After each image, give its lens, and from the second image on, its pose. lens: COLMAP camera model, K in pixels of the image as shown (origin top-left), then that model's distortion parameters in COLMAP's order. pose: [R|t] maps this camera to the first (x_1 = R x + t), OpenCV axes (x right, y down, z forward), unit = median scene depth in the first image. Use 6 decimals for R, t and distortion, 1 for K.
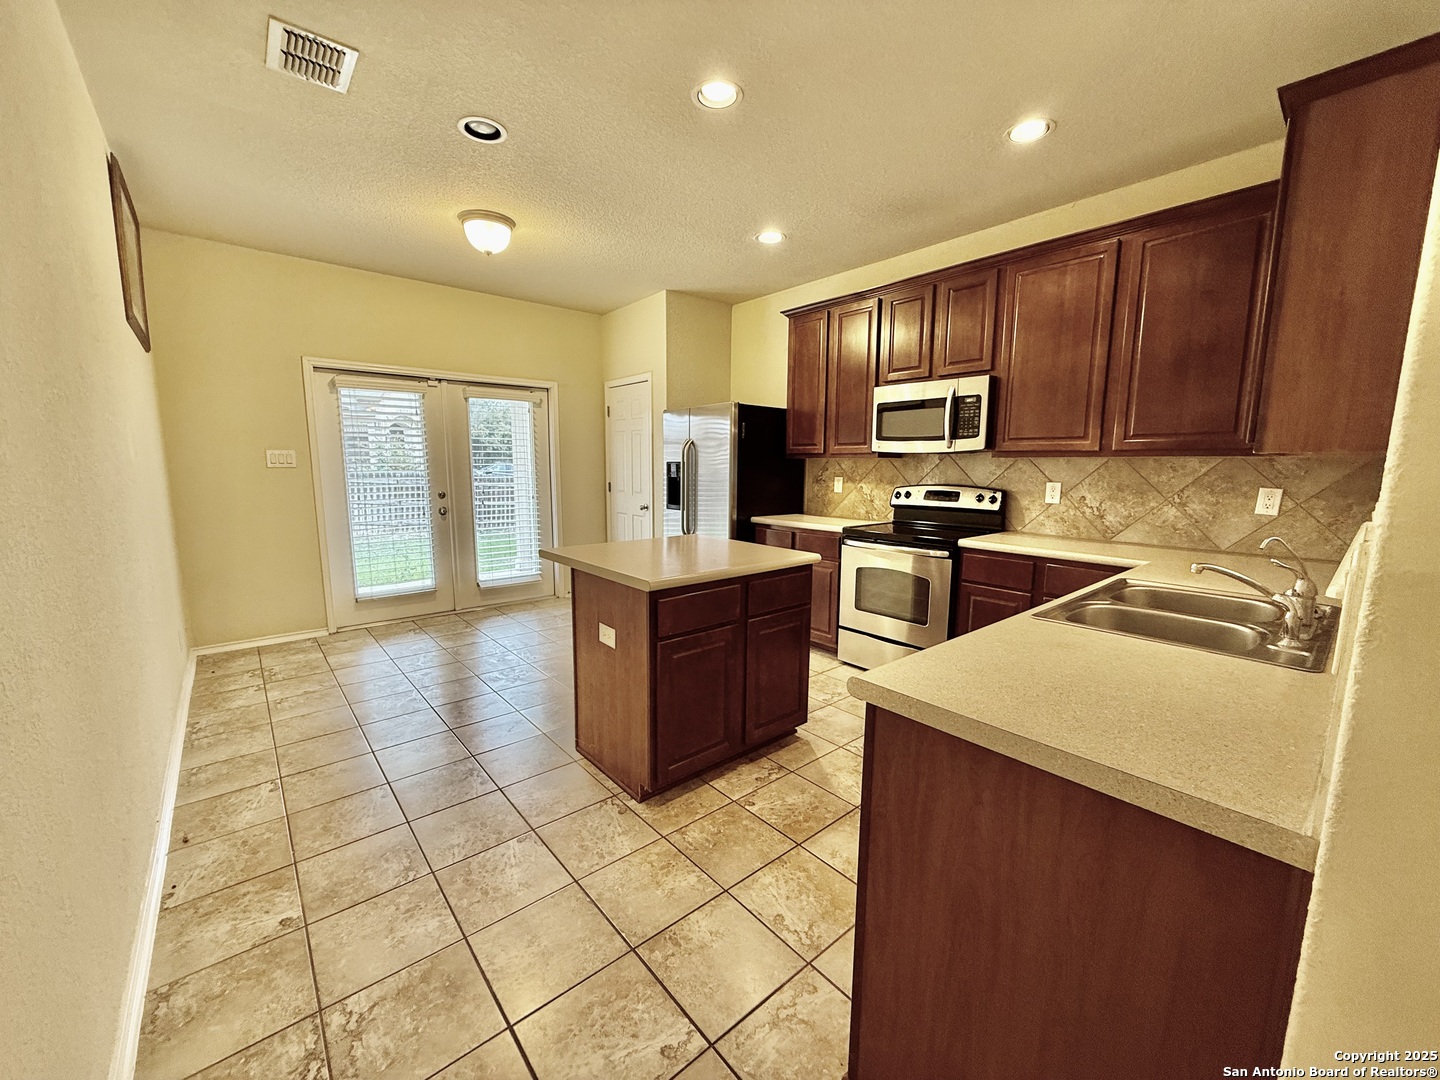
lens RADIAL K [[571.3, 0, 718.7], [0, 571.3, 543.4], [0, 0, 1]] dist [-0.002262, 0.000485]
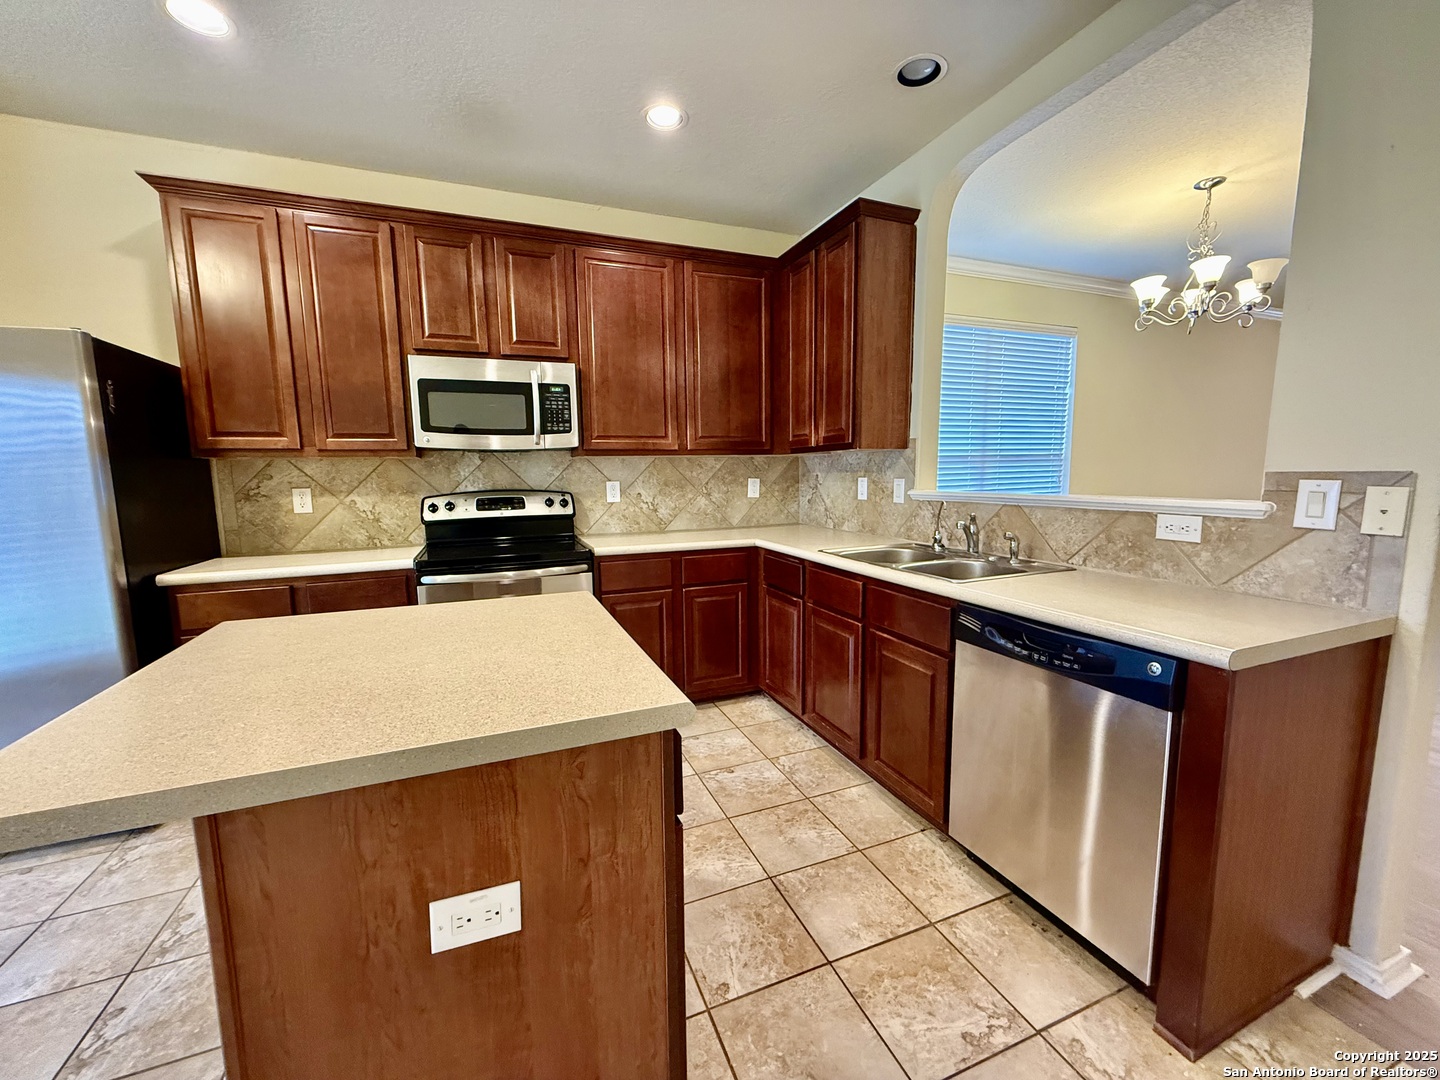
lens RADIAL K [[571.3, 0, 718.2], [0, 571.3, 541.2], [0, 0, 1]] dist [-0.002262, 0.000485]
pose [[0.318659, -0.124665, 0.939636, -0.323213], [0.148608, 0.985625, 0.080369, -0.056173], [-0.936147, 0.114027, 0.332605, 0.500943]]
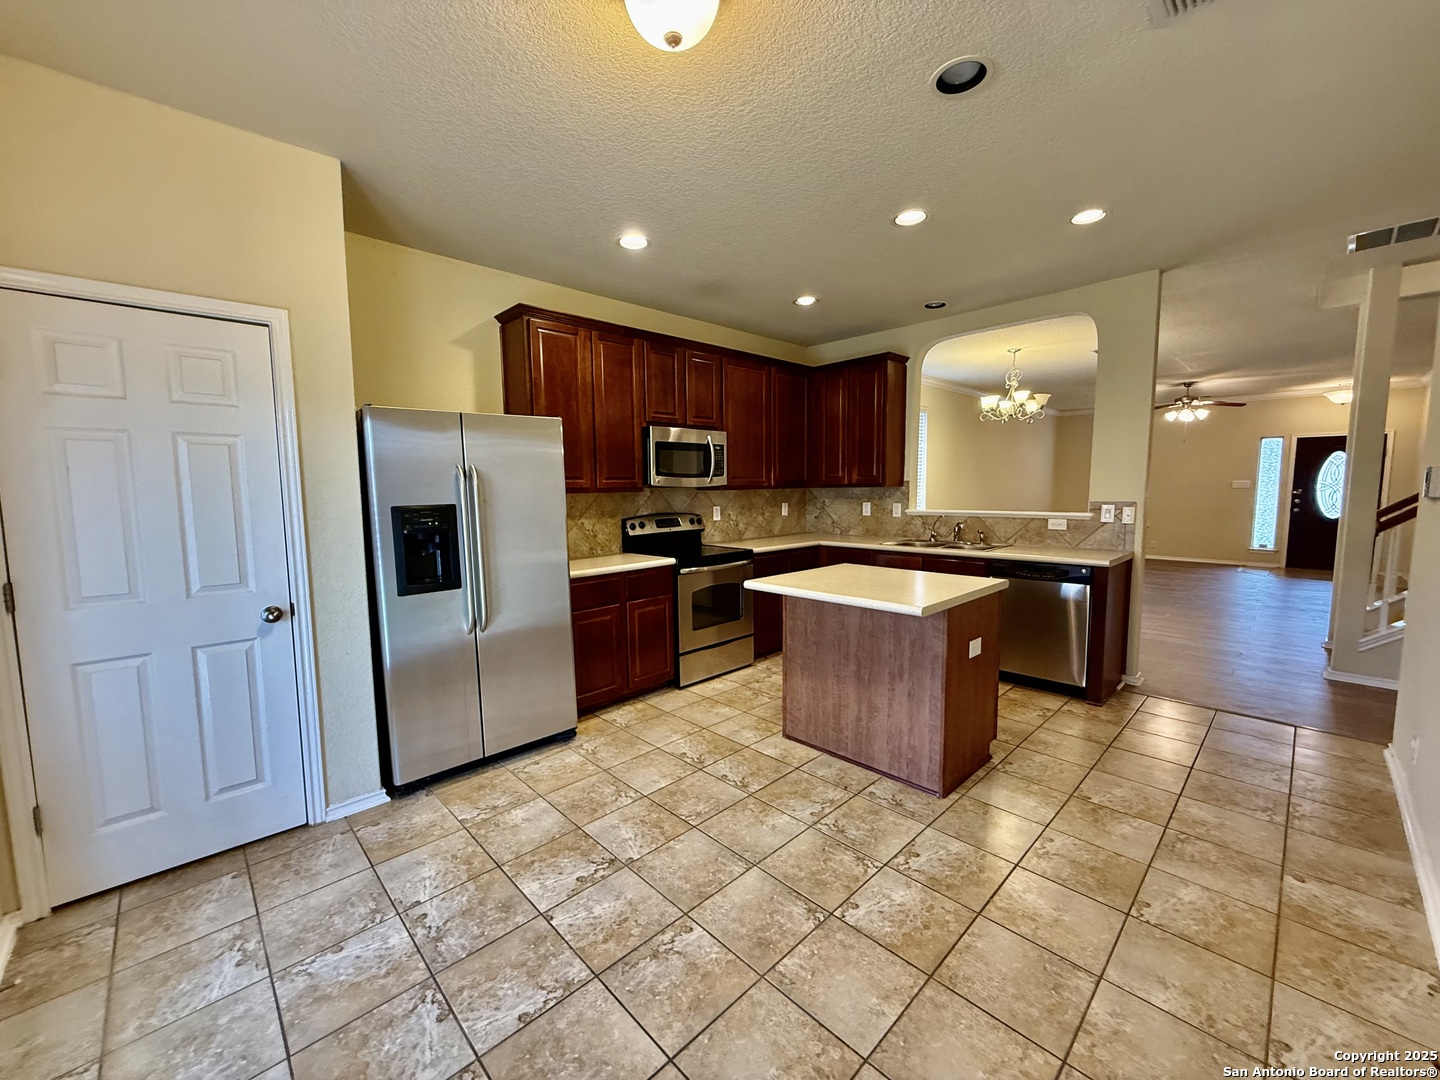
lens RADIAL K [[571.3, 0, 719.2], [0, 571.3, 540.3], [0, 0, 1]] dist [-0.002262, 0.000485]
pose [[-0.058039, -0.097425, 0.993549, -0.909100], [0.154107, 0.982423, 0.105337, -0.176734], [-0.986348, 0.159226, -0.042005, 1.075246]]
